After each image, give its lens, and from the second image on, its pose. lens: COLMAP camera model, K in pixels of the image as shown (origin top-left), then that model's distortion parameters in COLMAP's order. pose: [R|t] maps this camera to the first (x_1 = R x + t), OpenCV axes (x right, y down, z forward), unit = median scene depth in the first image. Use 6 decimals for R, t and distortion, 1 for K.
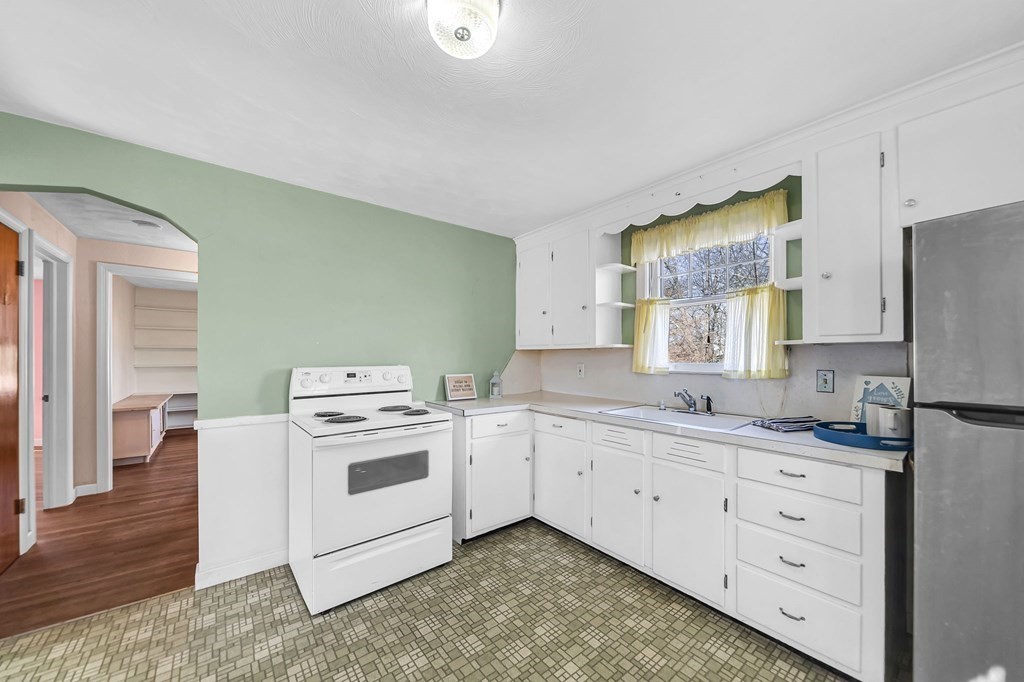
lens RADIAL K [[376.6, 0, 516.8], [0, 376.6, 352.4], [0, 0, 1]] dist [0.000637, -0.000110]
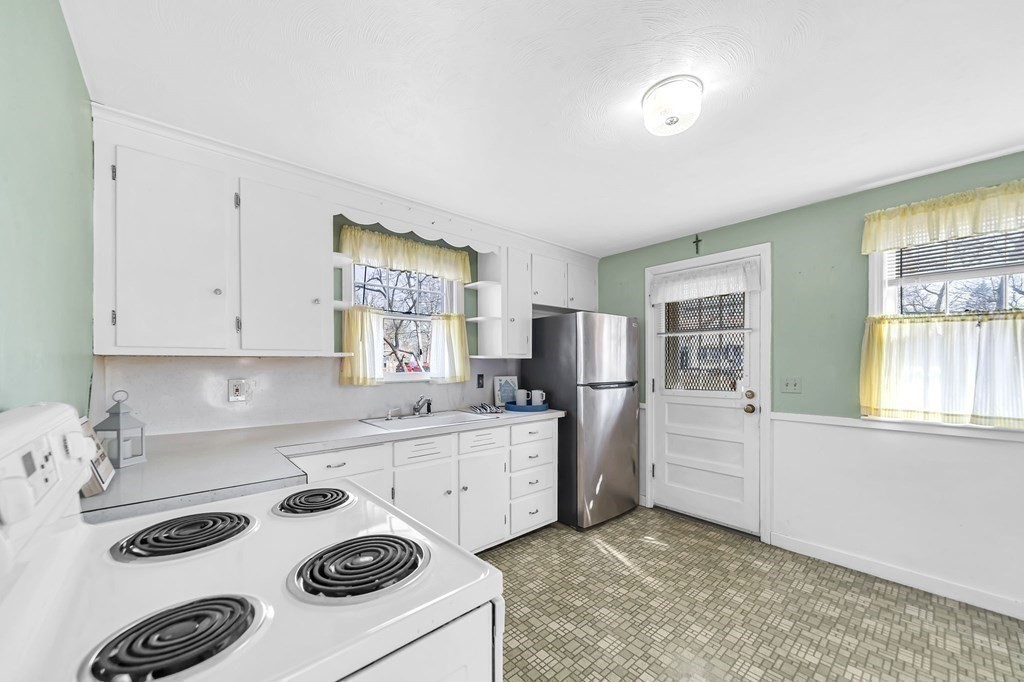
lens RADIAL K [[381.5, 0, 513.9], [0, 381.5, 363.8], [0, 0, 1]] dist [-0.000028, -0.000045]
pose [[-0.039210, 0.001439, 0.999230, -0.689408], [-0.005084, 0.999986, -0.001640, 0.003379], [-0.999218, -0.005144, -0.039202, 0.760599]]
